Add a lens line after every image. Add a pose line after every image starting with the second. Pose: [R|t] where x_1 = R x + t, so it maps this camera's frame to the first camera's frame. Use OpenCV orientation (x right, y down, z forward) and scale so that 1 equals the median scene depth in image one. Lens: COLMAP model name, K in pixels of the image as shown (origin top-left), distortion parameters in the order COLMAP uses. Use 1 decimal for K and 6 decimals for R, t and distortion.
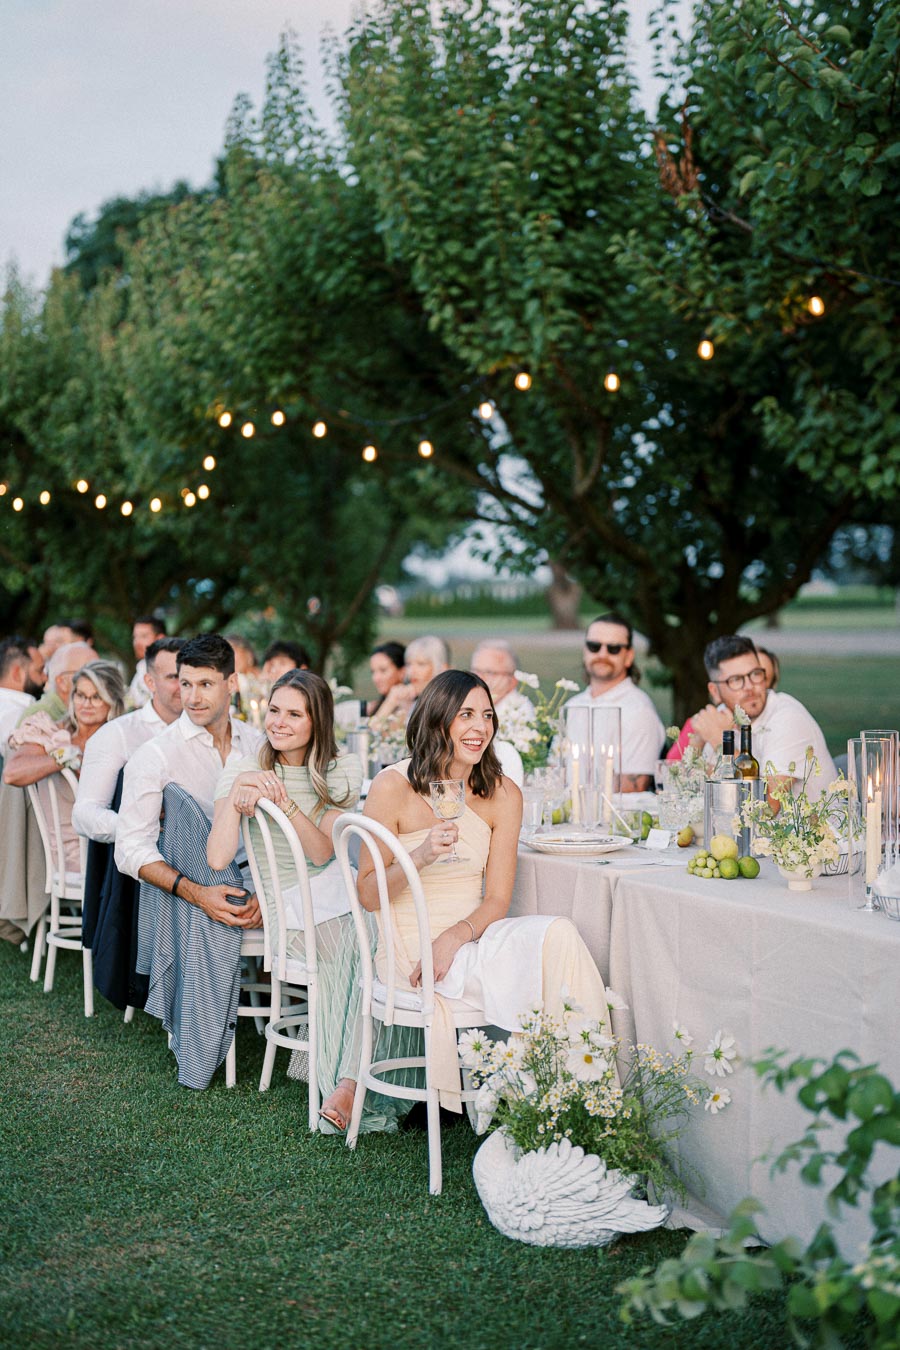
lens RADIAL K [[1863.8, 0, 450.0], [0, 1863.8, 675.0], [0, 0, 1]] dist [-0.171002, 1.018129]
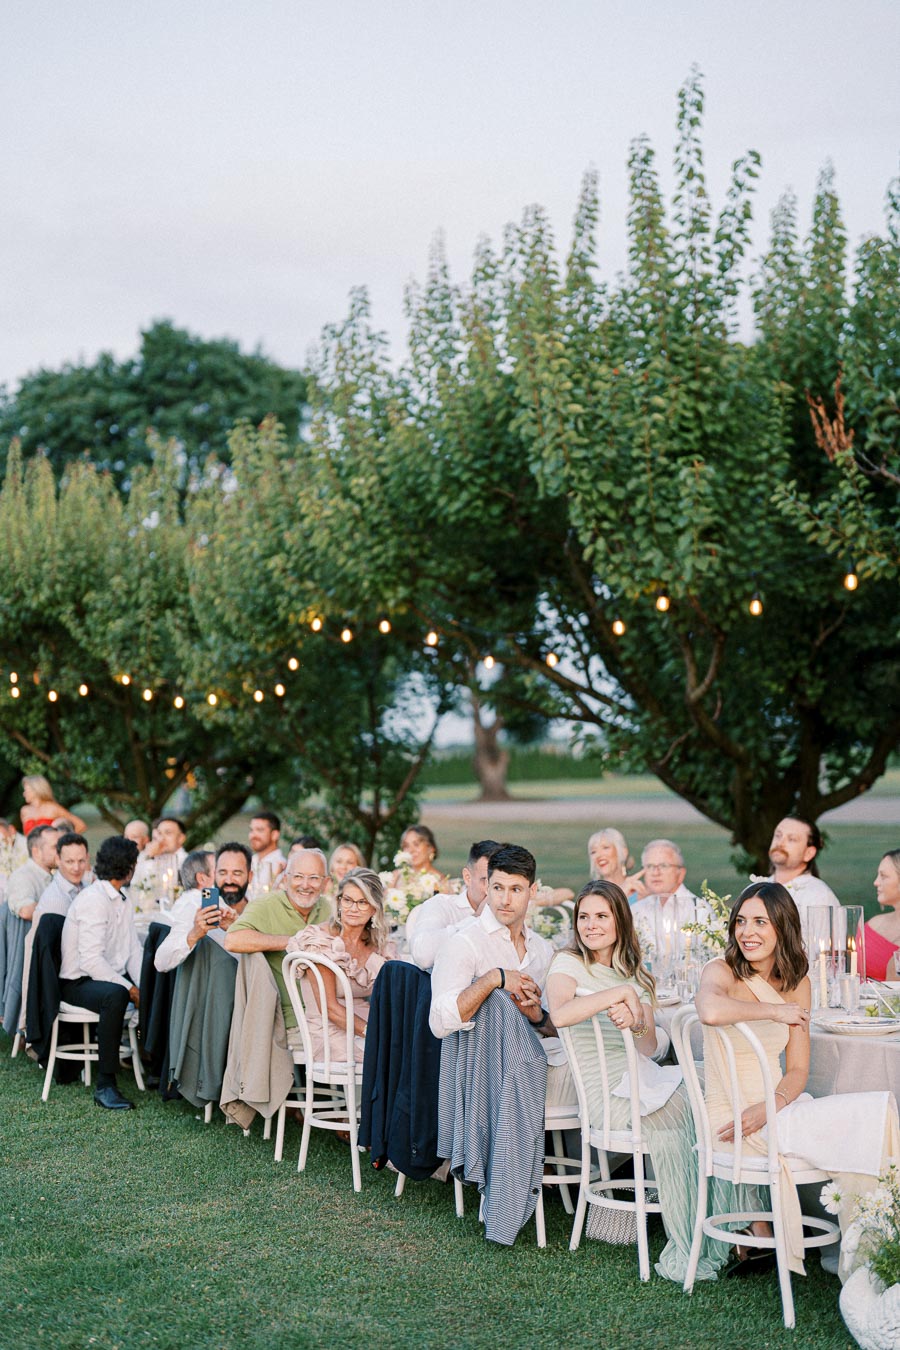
lens RADIAL K [[1918.3, 0, 450.2], [0, 1918.3, 637.7], [0, 0, 1]] dist [-0.016587, 0.058291]
pose [[0.998538, -0.009846, 0.053158, -0.152086], [0.015502, 0.994131, -0.107063, -0.016816], [-0.051792, 0.107731, 0.992830, -0.136579]]
